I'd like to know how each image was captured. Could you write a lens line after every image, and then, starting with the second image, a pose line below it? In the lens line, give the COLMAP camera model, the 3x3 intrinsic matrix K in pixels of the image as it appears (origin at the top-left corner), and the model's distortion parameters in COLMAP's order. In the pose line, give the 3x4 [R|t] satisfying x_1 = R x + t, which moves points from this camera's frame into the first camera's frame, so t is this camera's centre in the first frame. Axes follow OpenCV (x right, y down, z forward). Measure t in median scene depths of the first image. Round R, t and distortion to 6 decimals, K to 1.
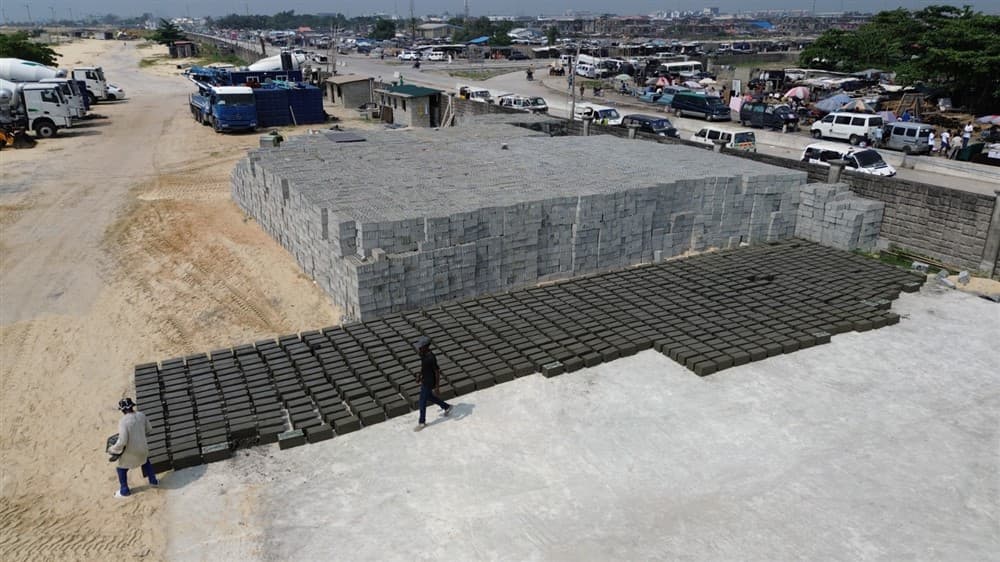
lens RADIAL K [[696.6, 0, 500.0], [0, 696.6, 281.0], [0, 0, 1]] dist [0.006589, -0.001005]
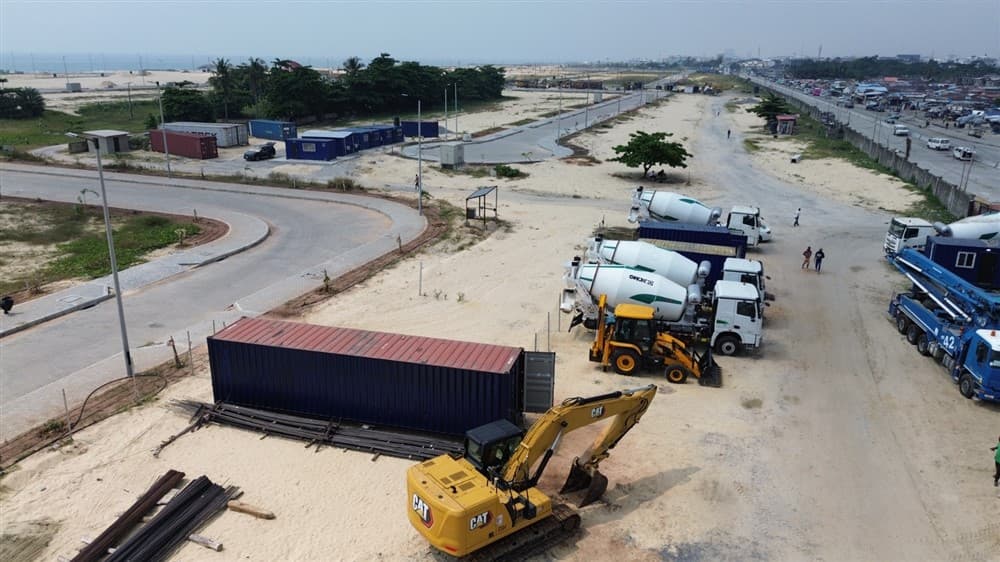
lens RADIAL K [[696.6, 0, 500.0], [0, 696.6, 281.0], [0, 0, 1]] dist [0.006589, -0.001005]
pose [[0.750088, 0.207872, -0.627819, -0.269571], [-0.235184, 0.971105, 0.040548, -0.190045], [0.618107, 0.117239, 0.777303, 0.164728]]
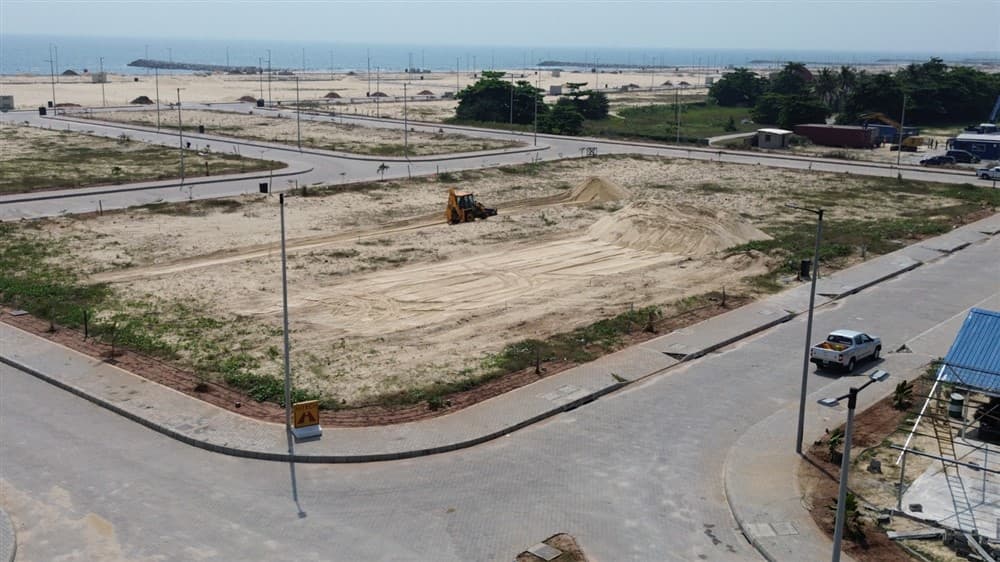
lens RADIAL K [[1029.3, 0, 500.0], [0, 1029.3, 281.0], [0, 0, 1]] dist [0.088919, -0.016954]
pose [[0.469049, 0.206317, -0.858735, 0.134406], [-0.320031, 0.945953, 0.052468, 0.257356], [0.823148, 0.250212, 0.509726, -1.182561]]
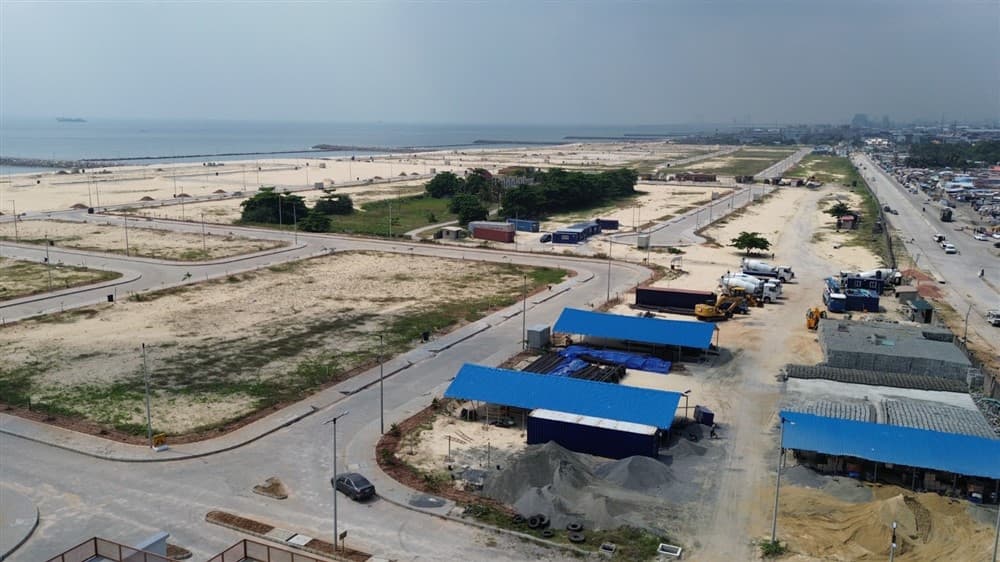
lens RADIAL K [[810.8, 0, 500.0], [0, 810.8, 281.0], [0, 0, 1]] dist [0.085939, -0.147296]
pose [[0.675016, 0.150113, -0.722371, 0.717690], [-0.263911, 0.963430, -0.046404, 0.105259], [0.688988, 0.221965, 0.689947, -1.476323]]
